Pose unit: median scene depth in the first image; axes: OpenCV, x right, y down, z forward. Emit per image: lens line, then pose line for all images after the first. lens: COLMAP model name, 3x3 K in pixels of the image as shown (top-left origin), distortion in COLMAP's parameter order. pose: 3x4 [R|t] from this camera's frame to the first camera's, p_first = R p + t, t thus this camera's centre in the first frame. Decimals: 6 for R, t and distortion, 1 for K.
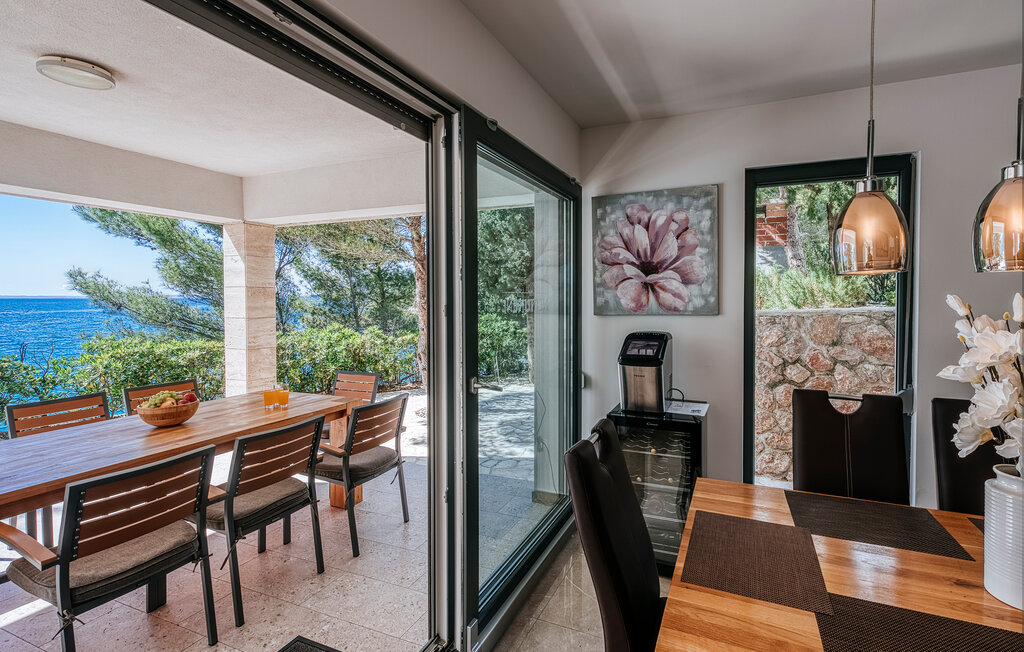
lens RADIAL K [[465.8, 0, 555.1], [0, 465.8, 307.8], [0, 0, 1]] dist [0.008359, -0.002060]
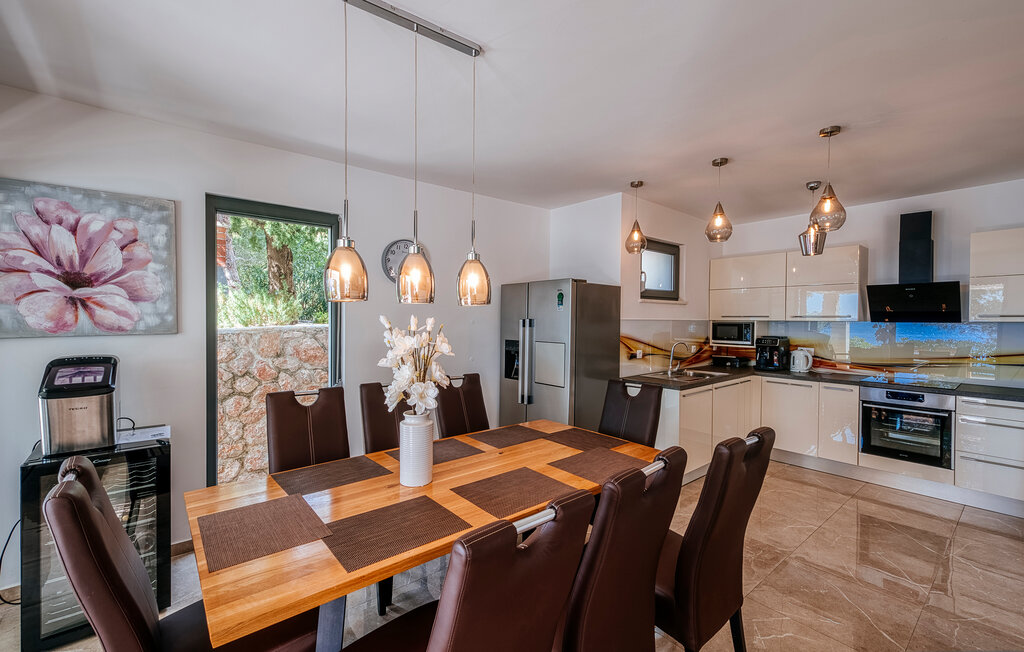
lens RADIAL K [[422.3, 0, 512.9], [0, 422.3, 324.7], [0, 0, 1]] dist [-0.000727, -0.000466]
pose [[0.461547, -0.009532, 0.887065, -0.111296], [0.012752, 0.999910, 0.004110, 0.001596], [-0.887024, 0.009415, 0.461627, -0.040288]]
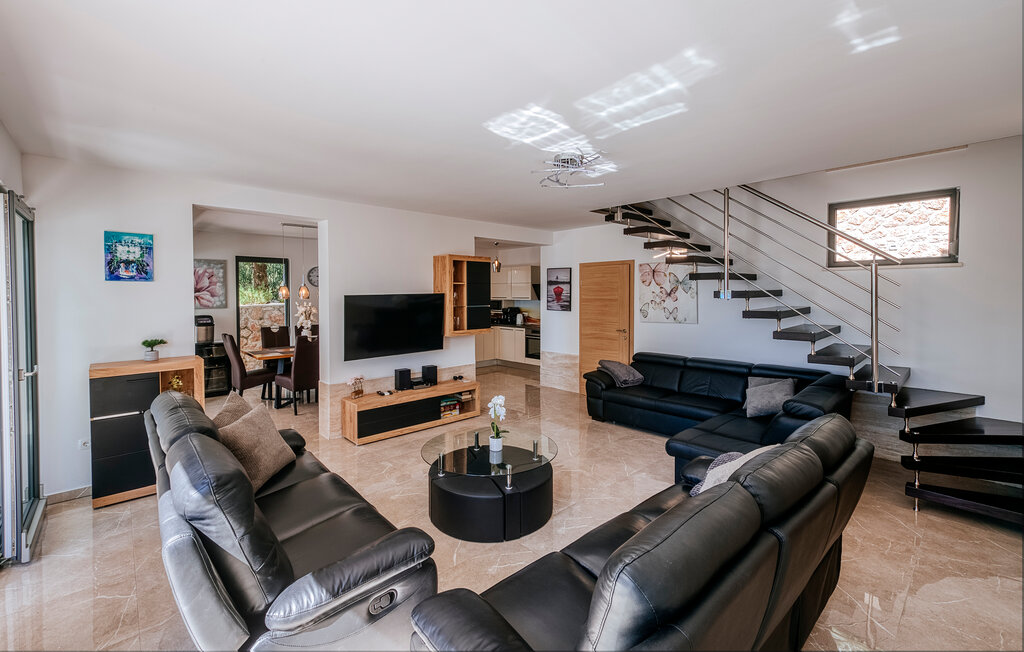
lens RADIAL K [[422.3, 0, 511.3], [0, 422.3, 300.4], [0, 0, 1]] dist [-0.000727, -0.000466]
pose [[0.416306, -0.014936, 0.909102, -1.176915], [0.020572, 0.999764, 0.007005, -0.011923], [-0.908992, 0.015785, 0.416515, -1.514991]]
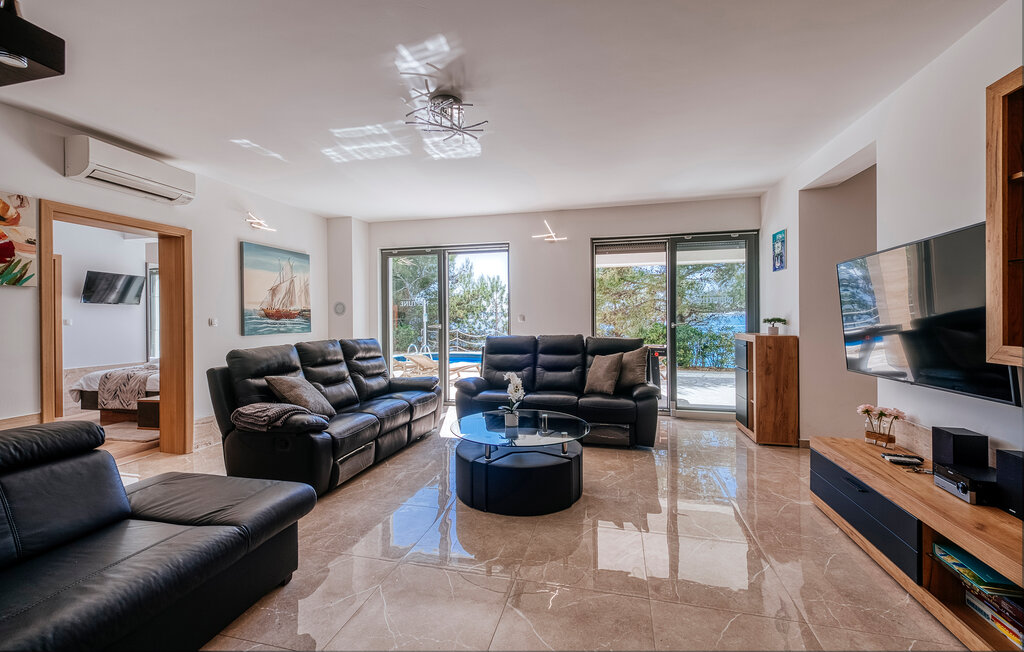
lens RADIAL K [[422.3, 0, 506.1], [0, 422.3, 318.4], [0, 0, 1]] dist [-0.000727, -0.000466]
pose [[0.151284, 0.006514, -0.988469, 0.797263], [-0.016188, 0.999861, 0.004111, 0.093802], [0.988358, 0.015379, 0.151369, -1.211312]]
